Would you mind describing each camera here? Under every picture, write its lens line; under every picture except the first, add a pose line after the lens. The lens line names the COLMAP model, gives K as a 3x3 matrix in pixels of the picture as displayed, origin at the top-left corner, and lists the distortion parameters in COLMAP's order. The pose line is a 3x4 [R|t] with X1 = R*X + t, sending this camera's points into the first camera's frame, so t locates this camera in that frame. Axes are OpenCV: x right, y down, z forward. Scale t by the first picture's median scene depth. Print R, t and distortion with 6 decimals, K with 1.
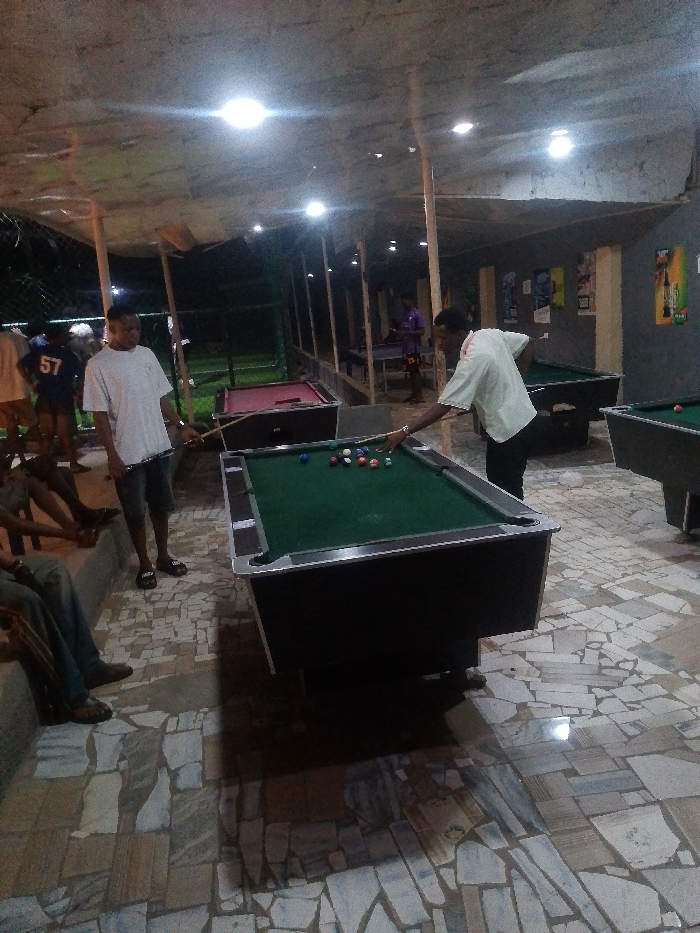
lens RADIAL K [[754.3, 0, 346.3], [0, 754.3, 463.1], [0, 0, 1]] dist [0.089513, -0.141585]
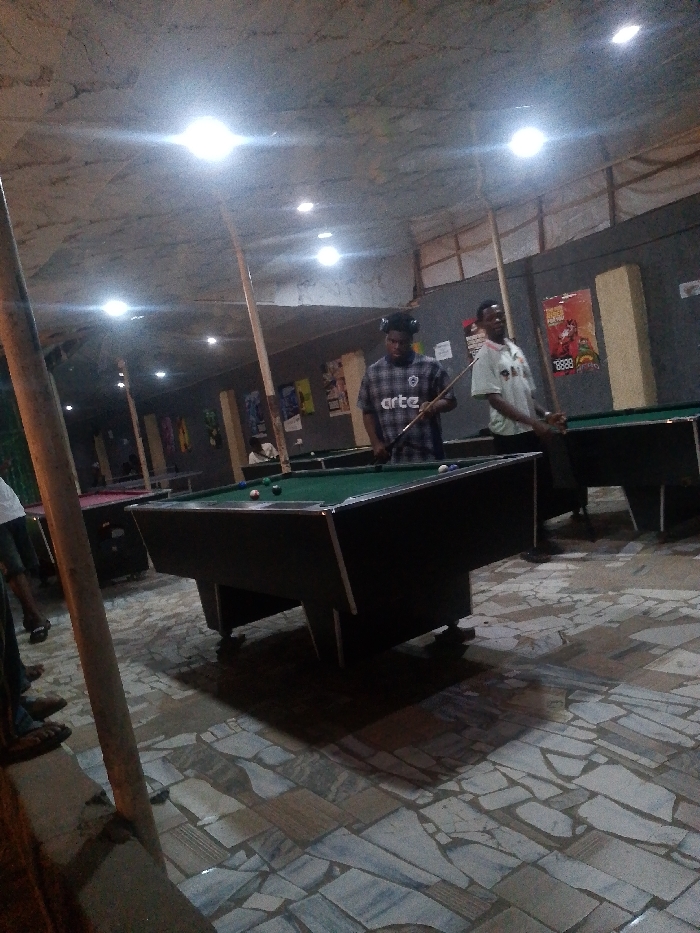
lens RADIAL K [[754.3, 0, 351.5], [0, 754.3, 460.3], [0, 0, 1]] dist [0.089513, -0.141585]
pose [[0.906168, -0.100276, 0.410858, -0.400706], [0.185353, 0.967377, -0.172704, 0.201681], [-0.380137, 0.232653, 0.895192, 0.025910]]
